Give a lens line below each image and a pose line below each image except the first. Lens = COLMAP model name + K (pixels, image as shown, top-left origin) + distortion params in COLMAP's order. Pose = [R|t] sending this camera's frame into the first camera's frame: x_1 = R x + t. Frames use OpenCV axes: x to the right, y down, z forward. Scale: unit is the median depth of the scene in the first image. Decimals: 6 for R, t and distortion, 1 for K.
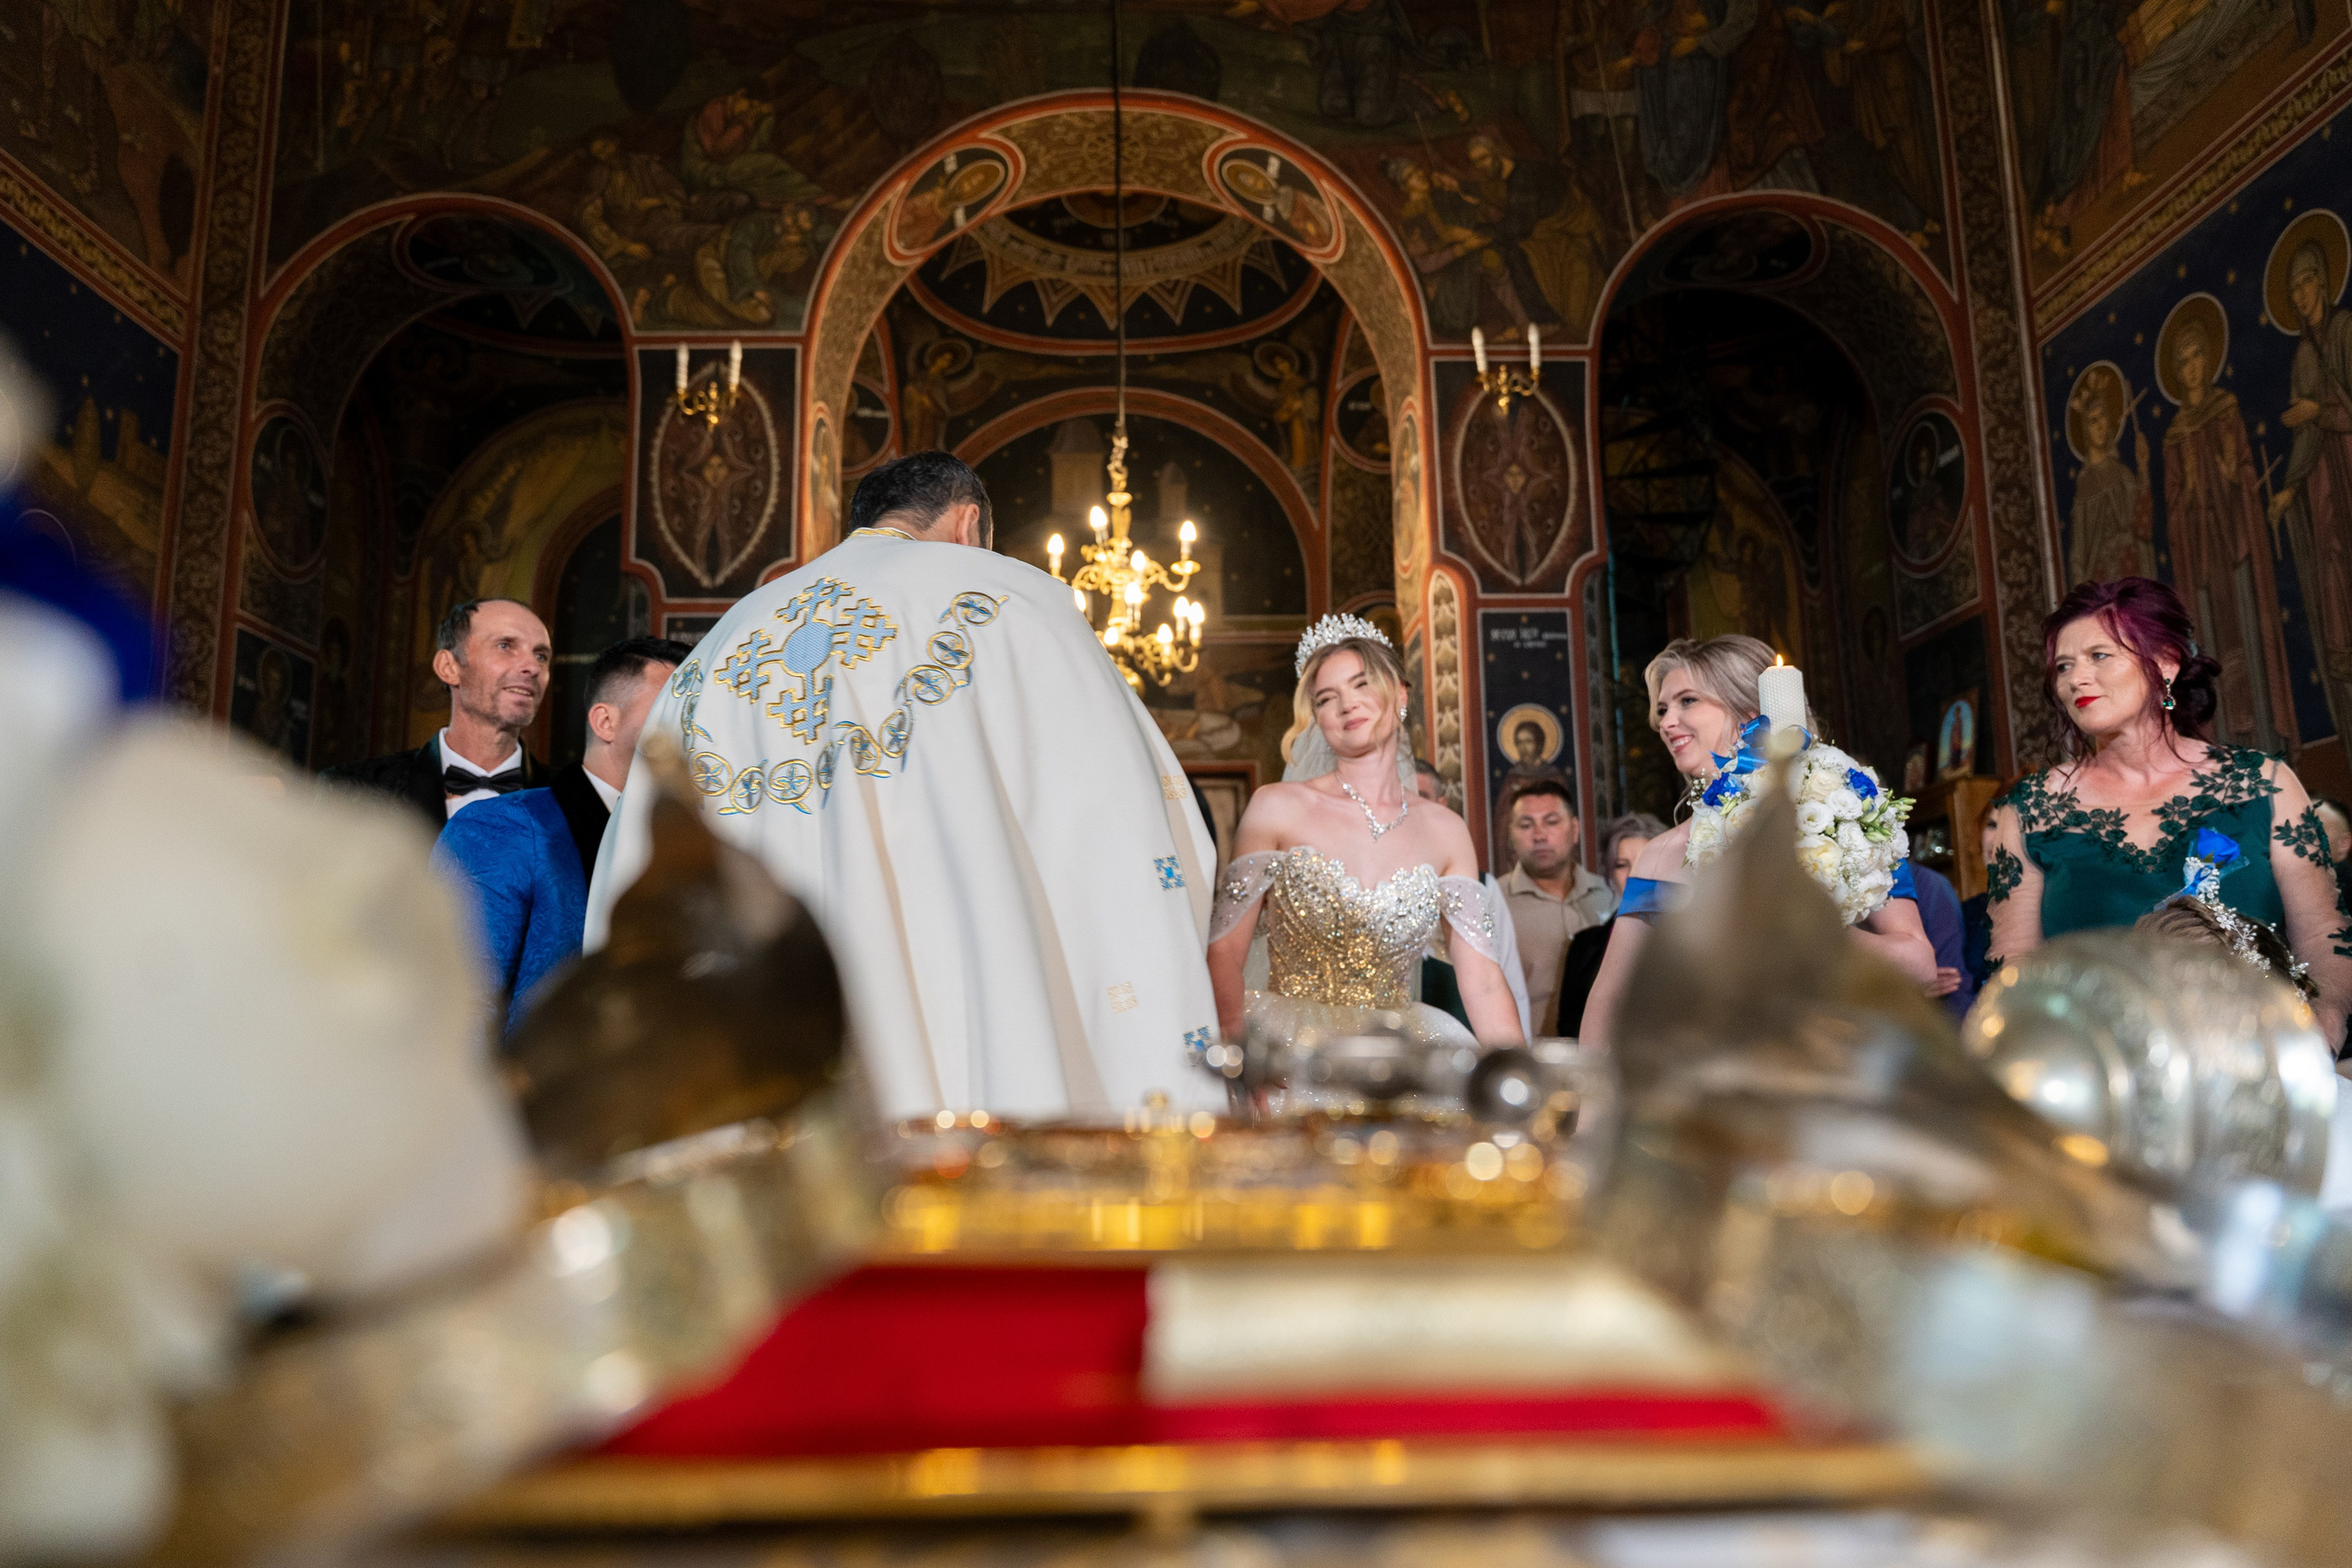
lens RADIAL K [[1601.5, 0, 1176.0], [0, 1601.5, 784.0], [0, 0, 1]] dist [0.008525, -0.002929]
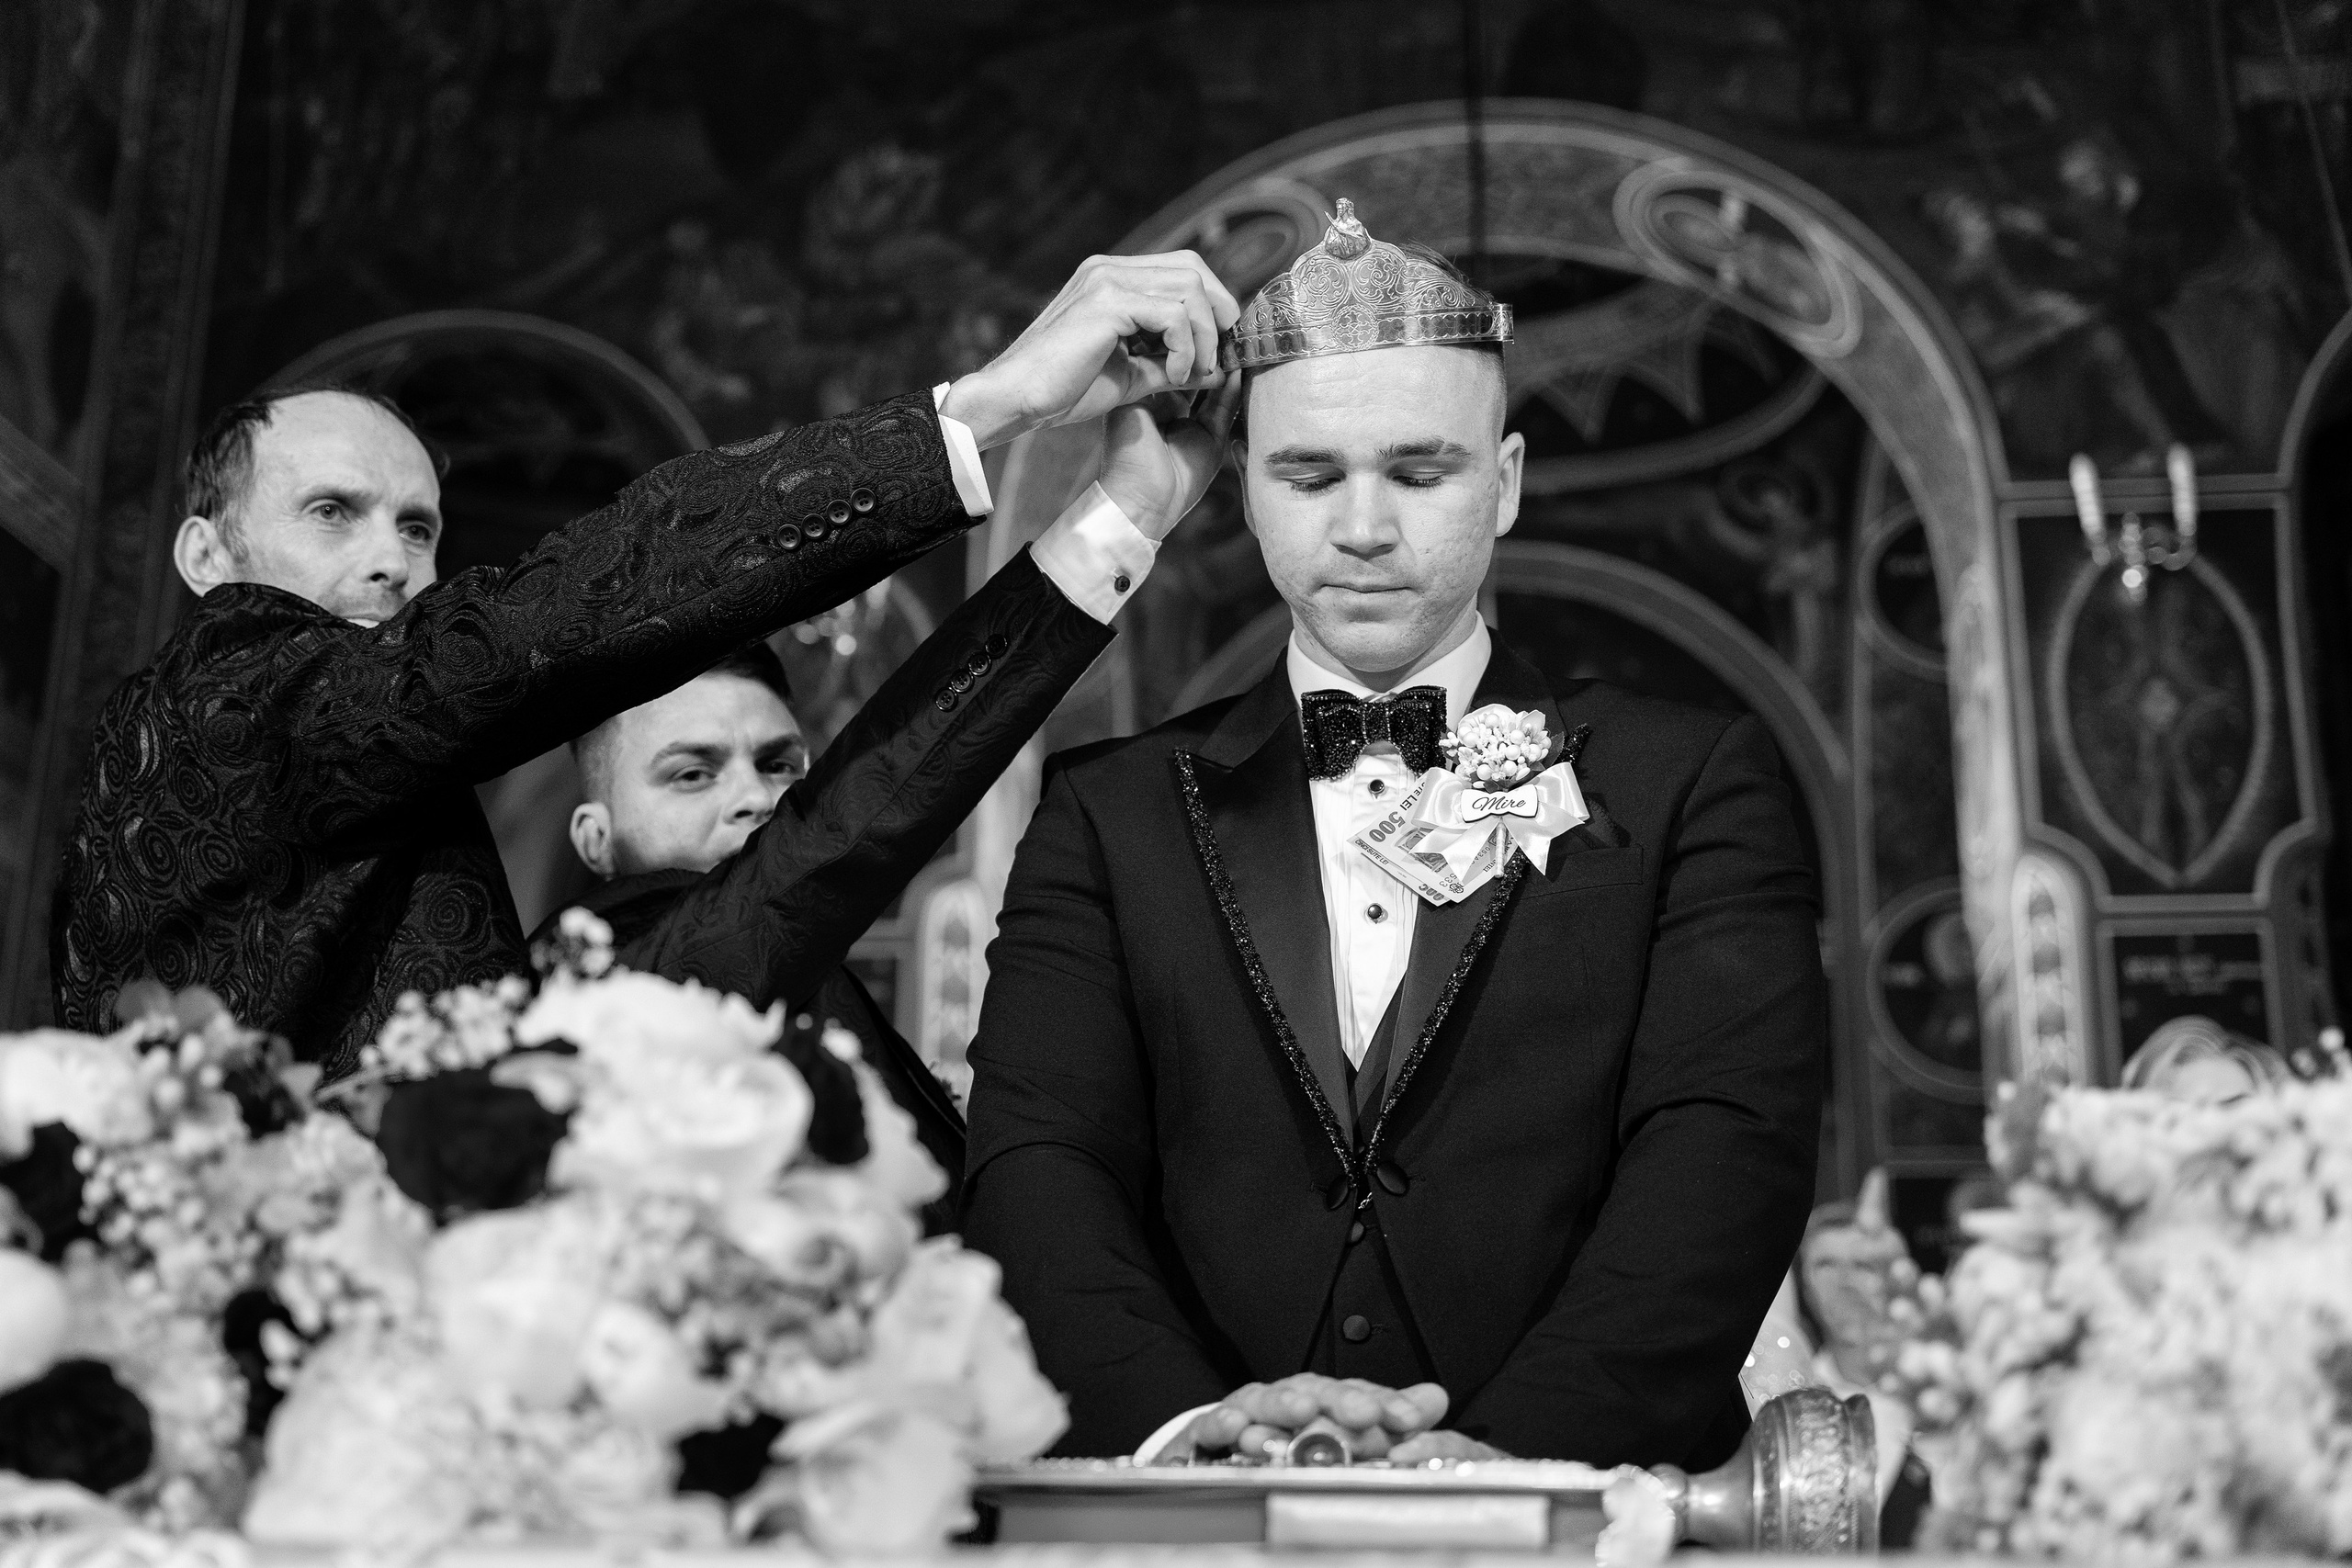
lens RADIAL K [[2982.8, 0, 1176.0], [0, 2982.8, 784.0], [0, 0, 1]] dist [0.047817, -0.082670]
pose [[0.988236, -0.020710, -0.151526, 0.019622], [-0.000664, 0.990198, -0.139666, -0.006926], [0.152934, 0.138124, 0.978536, -0.128401]]
